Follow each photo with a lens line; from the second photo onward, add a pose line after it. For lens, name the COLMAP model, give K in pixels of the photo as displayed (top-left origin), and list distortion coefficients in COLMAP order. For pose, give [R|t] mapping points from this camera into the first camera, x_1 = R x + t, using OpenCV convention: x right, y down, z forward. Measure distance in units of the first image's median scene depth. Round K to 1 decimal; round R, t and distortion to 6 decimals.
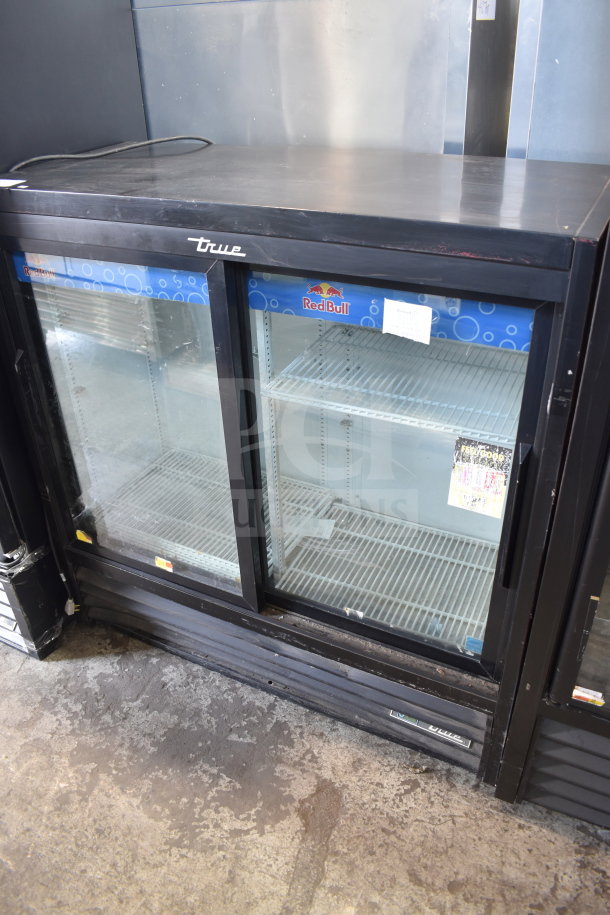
lens RADIAL K [[687.3, 0, 301.9], [0, 687.3, 454.3], [0, 0, 1]] dist [-0.103099, 0.013118]
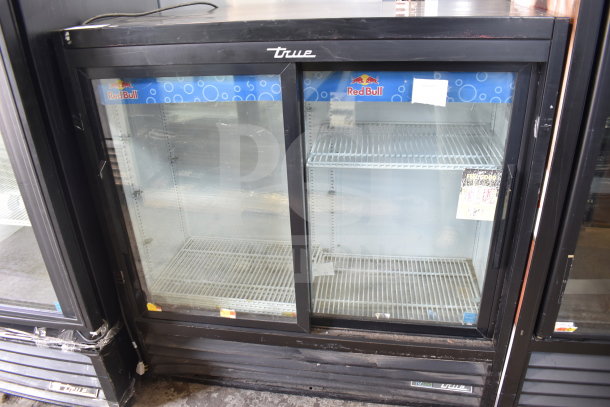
lens RADIAL K [[458.2, 0, 303.1], [0, 458.2, 202.7], [0, 0, 1]] dist [-0.103099, 0.013118]
pose [[0.957164, -0.140481, 0.253185, -0.300452], [0.166782, 0.982280, -0.085497, 0.059808], [-0.236688, 0.124061, 0.963633, 0.118413]]
